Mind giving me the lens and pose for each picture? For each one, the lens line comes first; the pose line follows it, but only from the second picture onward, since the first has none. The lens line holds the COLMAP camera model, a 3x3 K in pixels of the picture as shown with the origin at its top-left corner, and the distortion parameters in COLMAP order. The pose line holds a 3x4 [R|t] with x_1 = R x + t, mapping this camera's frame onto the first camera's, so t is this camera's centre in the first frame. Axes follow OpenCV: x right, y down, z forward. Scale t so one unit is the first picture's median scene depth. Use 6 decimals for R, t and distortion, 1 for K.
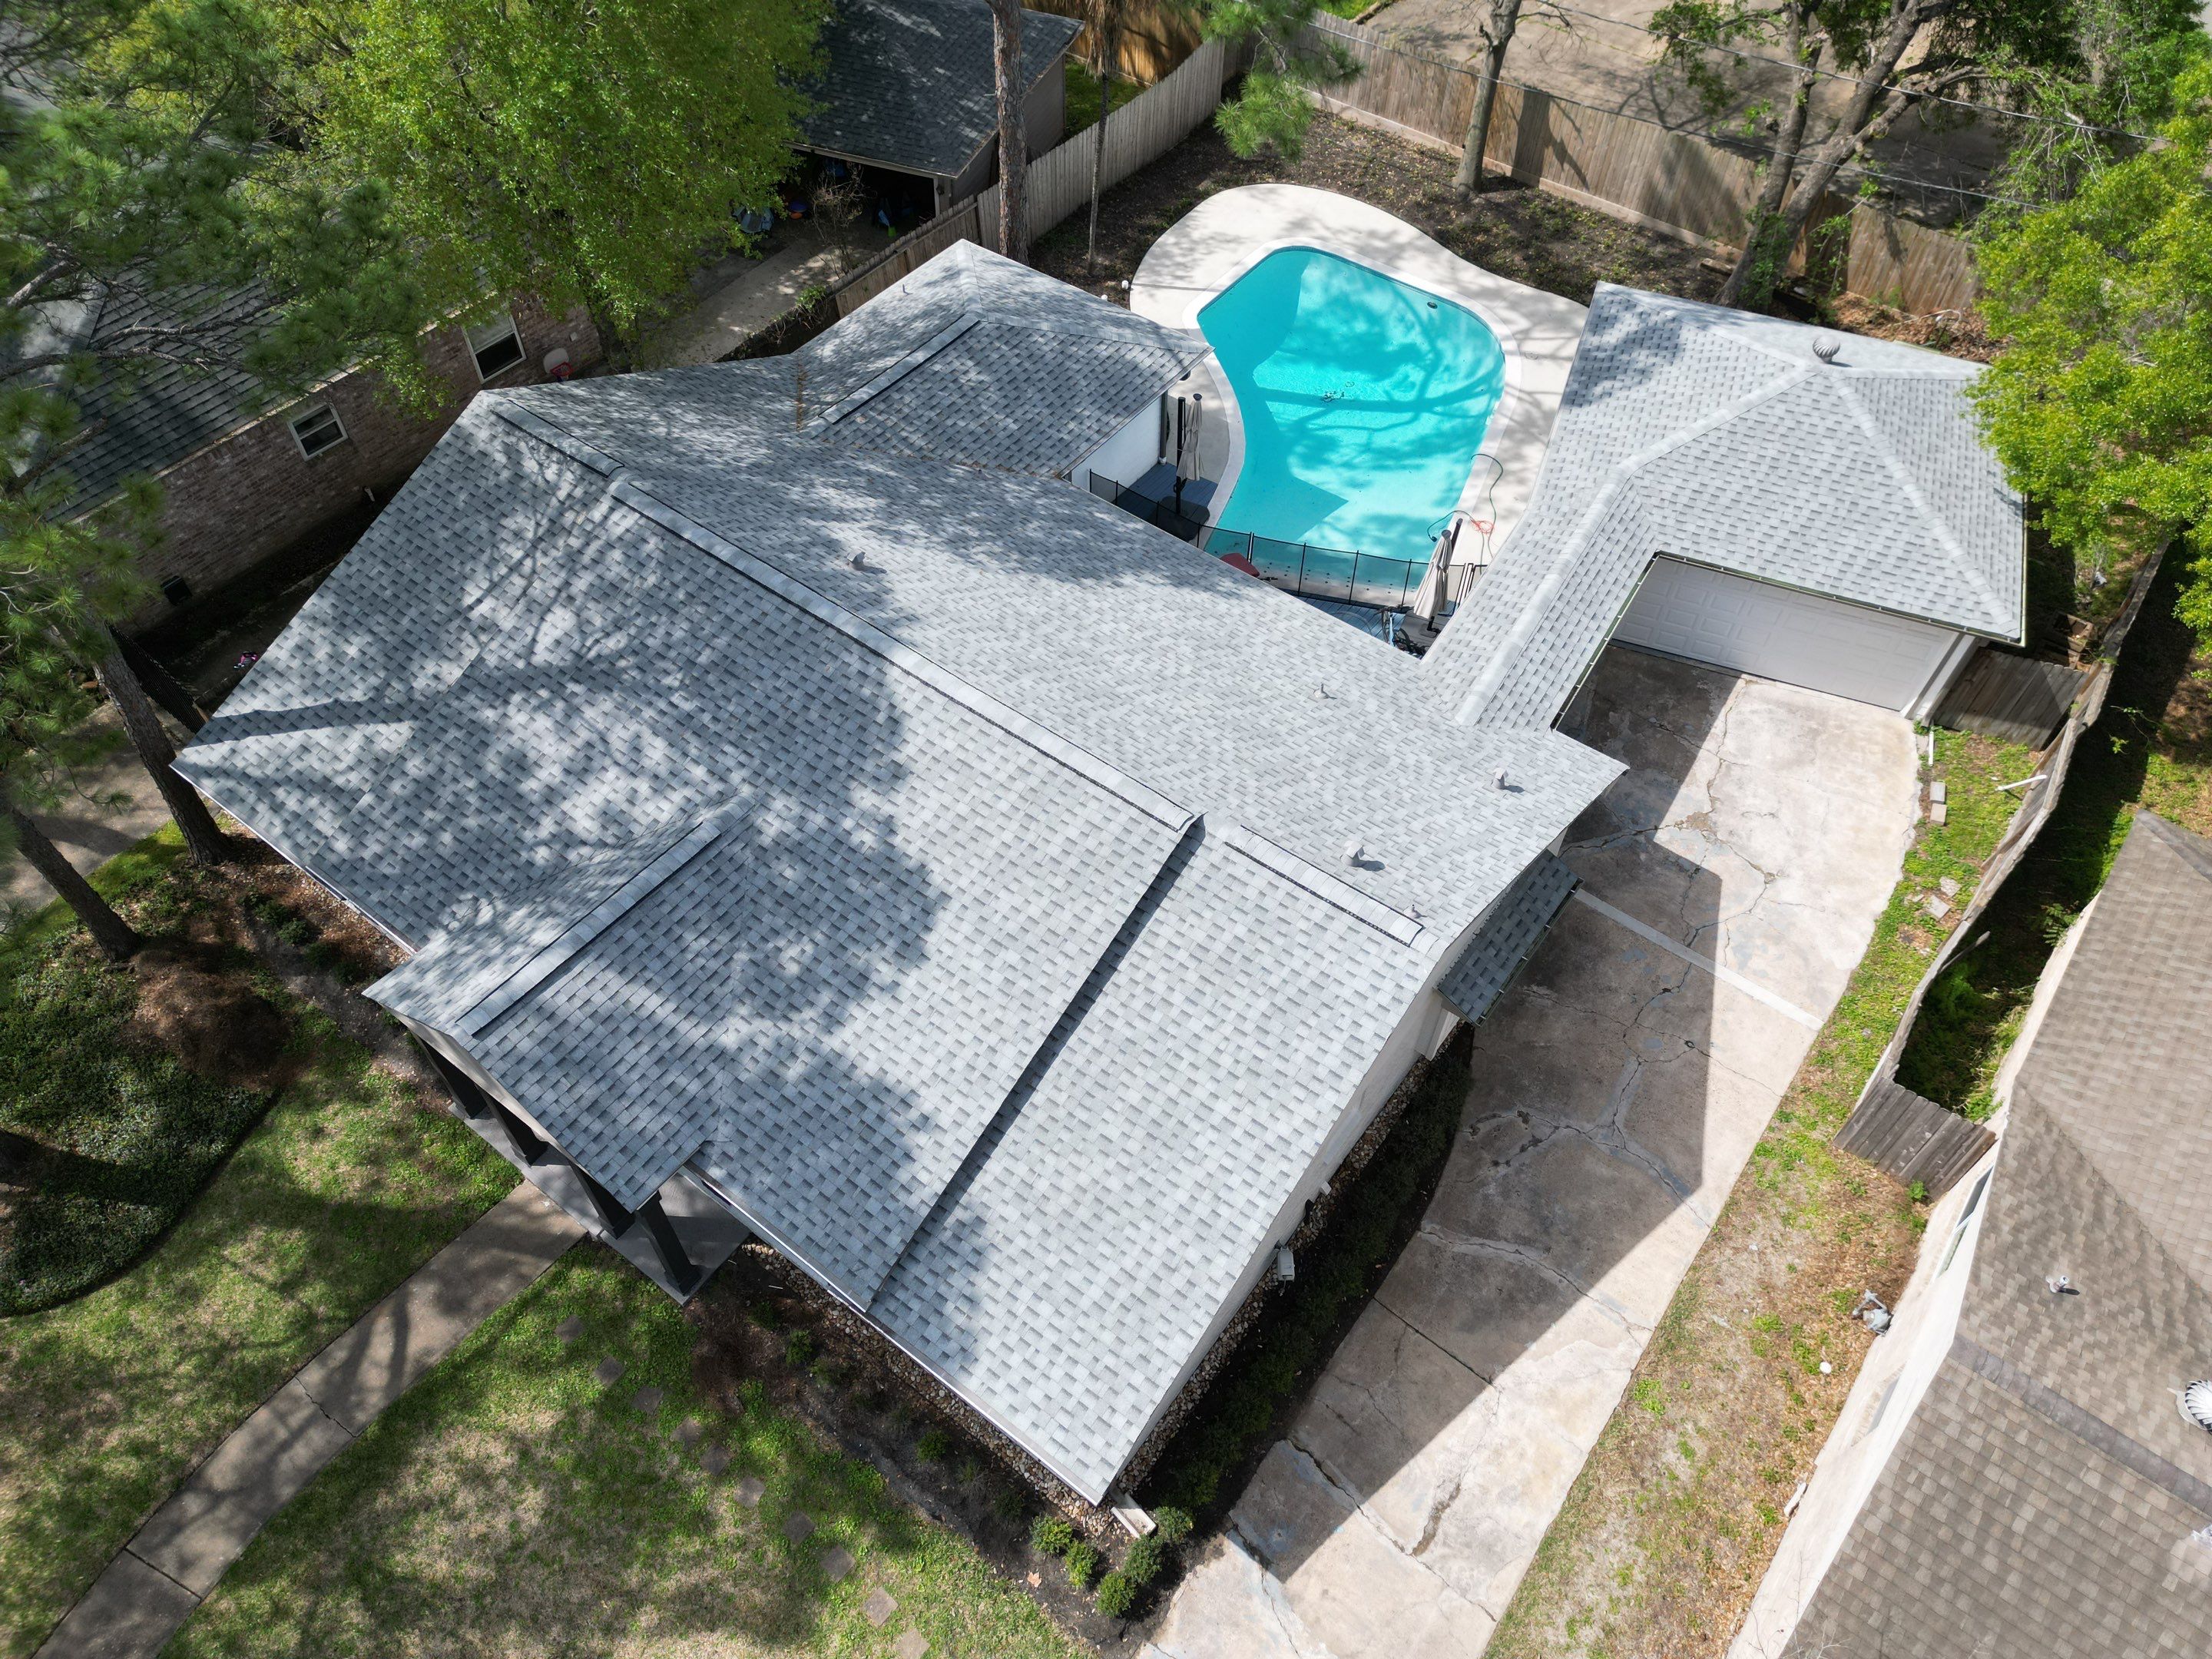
lens RADIAL K [[1553.4, 0, 1106.0], [0, 1553.4, 829.5], [0, 0, 1]] dist [0.116622, -0.146457]
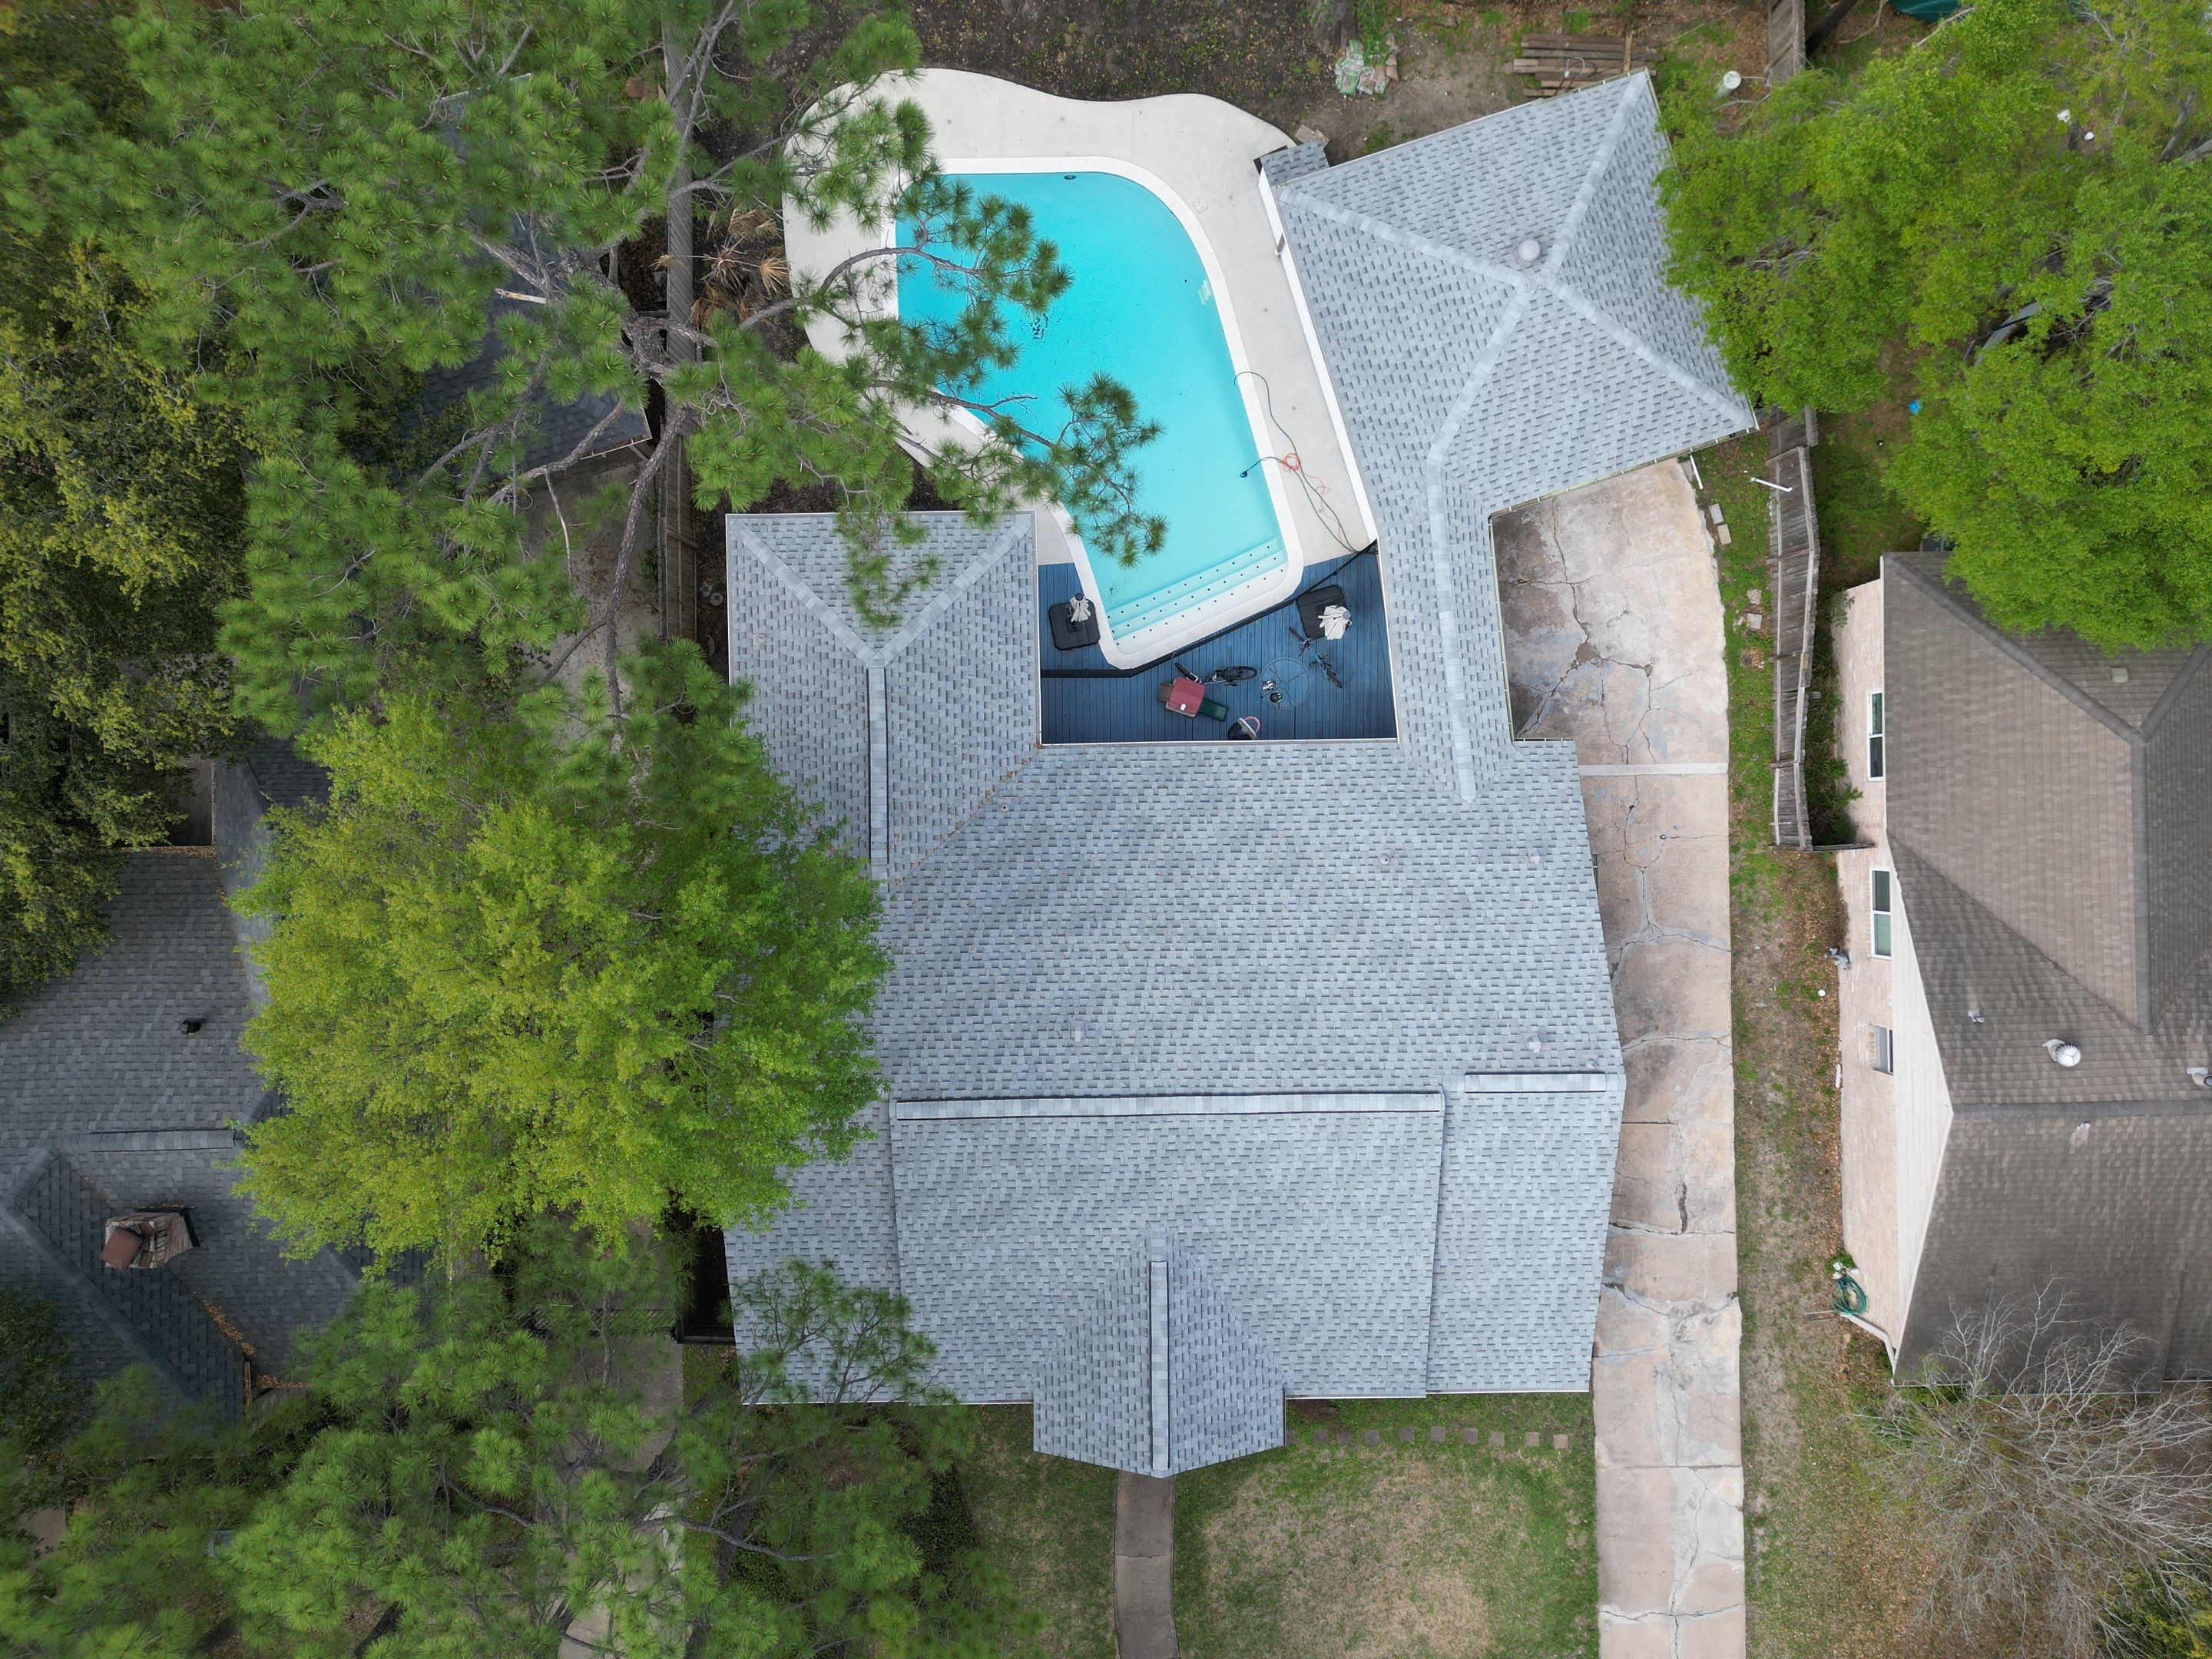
lens RADIAL K [[1555.5, 0, 1106.4], [0, 1555.5, 828.5], [0, 0, 1]] dist [0.092523, -0.097144]
pose [[0.789619, -0.613591, -0.002794, -0.037003], [0.482020, 0.617472, 0.621599, -1.242105], [-0.379682, -0.492173, 0.783331, 0.063221]]
